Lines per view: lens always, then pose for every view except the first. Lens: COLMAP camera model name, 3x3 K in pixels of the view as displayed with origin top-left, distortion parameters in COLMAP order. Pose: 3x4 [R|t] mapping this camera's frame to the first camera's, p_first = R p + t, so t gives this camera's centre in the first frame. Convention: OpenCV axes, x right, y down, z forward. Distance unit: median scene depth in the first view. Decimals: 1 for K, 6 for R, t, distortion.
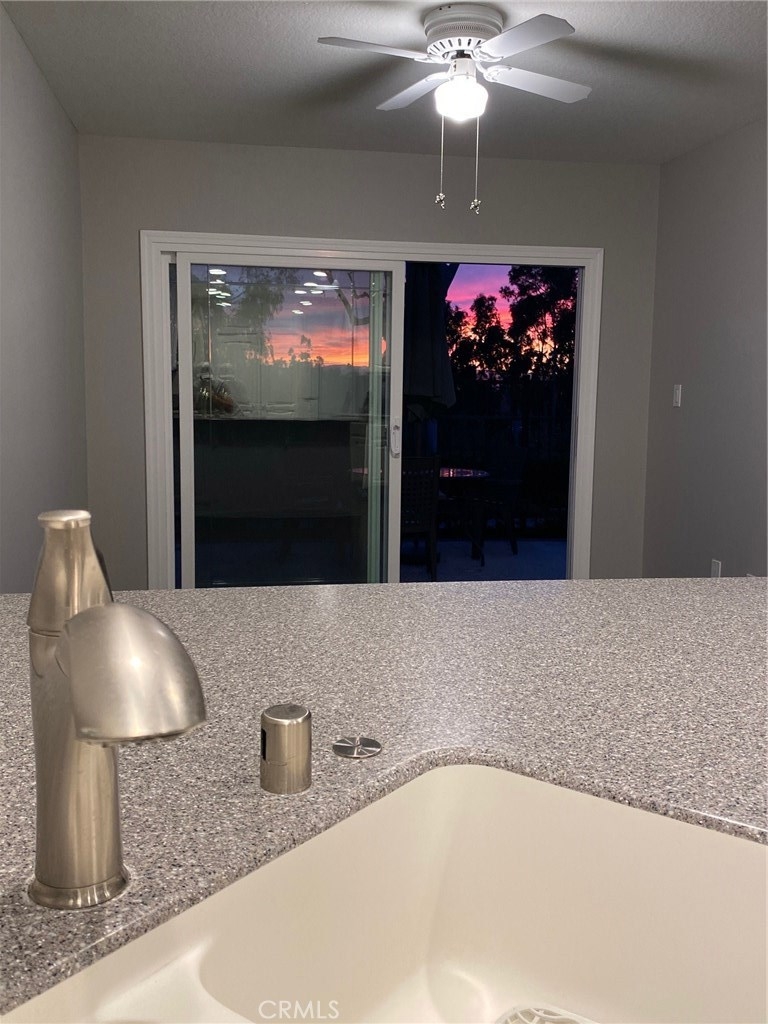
lens RADIAL K [[942.0, 0, 356.7], [0, 942.0, 530.4], [0, 0, 1]] dist [-0.036521, 0.000000]
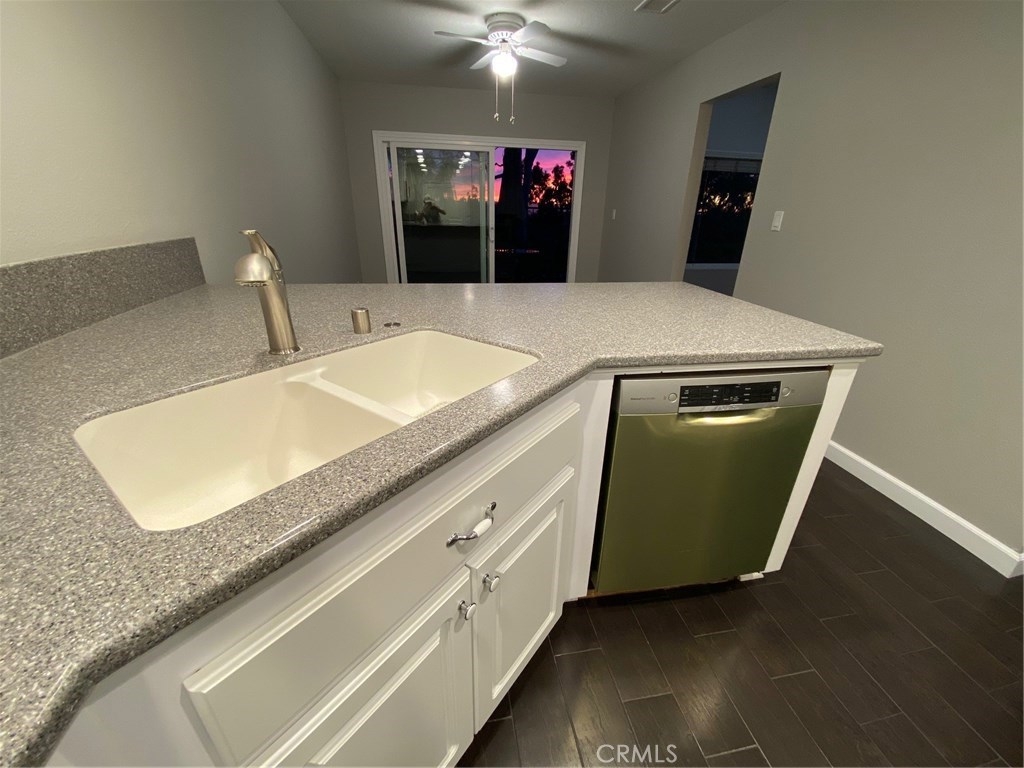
lens RADIAL K [[404.6, 0, 511.3], [0, 404.6, 389.3], [0, 0, 1]] dist [-0.005252, -0.005222]
pose [[0.999626, -0.004388, 0.026991, 0.060112], [-0.002761, 0.965798, 0.259280, 0.014876], [-0.027206, -0.259257, 0.965425, -0.060816]]
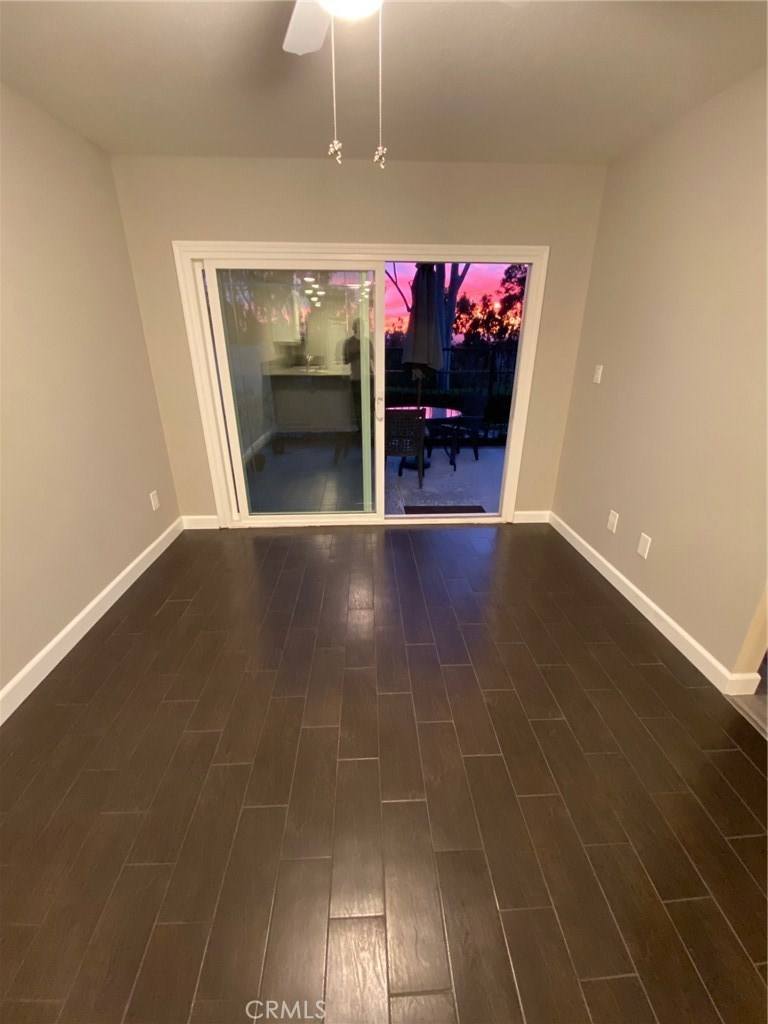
lens RADIAL K [[404.6, 0, 380.9], [0, 404.6, 513.0], [0, 0, 1]] dist [-0.005252, -0.005222]
pose [[0.994902, 0.028194, -0.096827, 0.105101], [-0.003548, 0.969316, 0.245791, -0.091854], [0.100786, -0.244194, 0.964475, 0.386871]]
